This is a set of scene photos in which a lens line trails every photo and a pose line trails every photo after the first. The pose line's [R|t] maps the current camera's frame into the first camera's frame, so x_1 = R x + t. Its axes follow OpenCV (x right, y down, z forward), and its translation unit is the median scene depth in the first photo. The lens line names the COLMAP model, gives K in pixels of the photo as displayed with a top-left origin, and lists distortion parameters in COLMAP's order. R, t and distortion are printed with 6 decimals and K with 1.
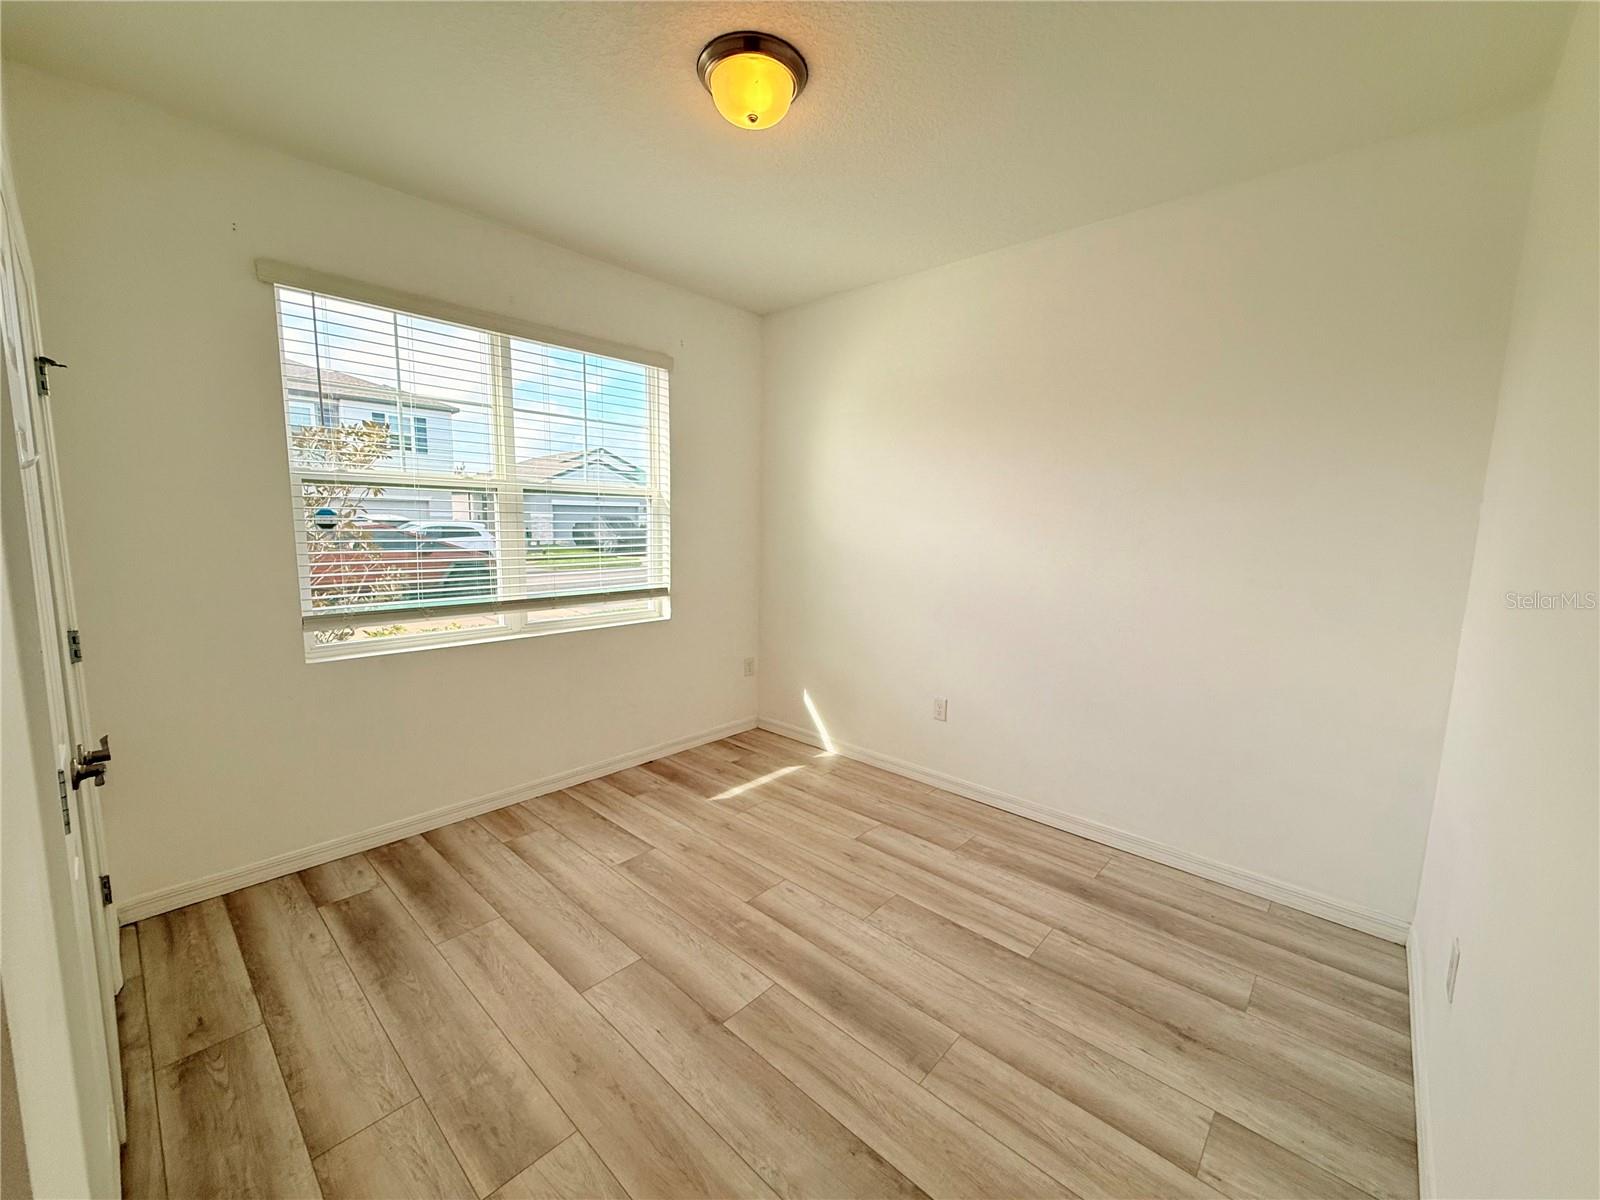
lens RADIAL K [[638.7, 0, 795.4], [0, 638.7, 600.9], [0, 0, 1]] dist [-0.000849, -0.000183]
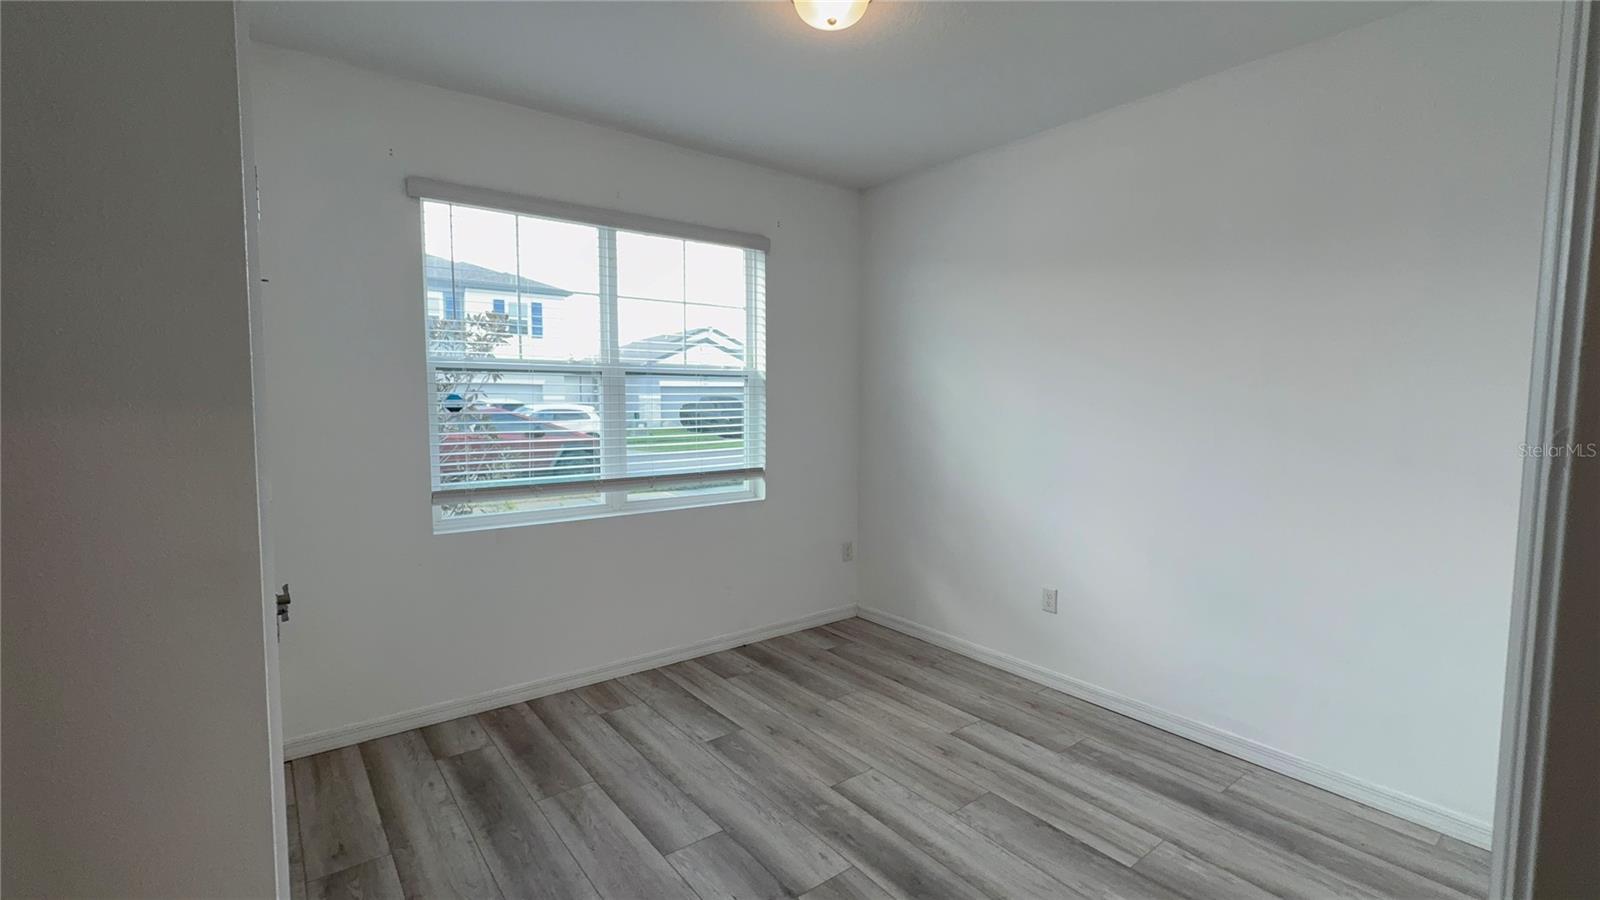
lens RADIAL K [[702.3, 0, 800.0], [0, 702.3, 450.0], [0, 0, 1]] dist [-0.001430, 0.000406]
pose [[0.986096, -0.002510, -0.166155, 0.053548], [-0.006267, 0.998613, -0.052279, 0.012006], [0.166056, 0.052593, 0.984713, -0.088033]]
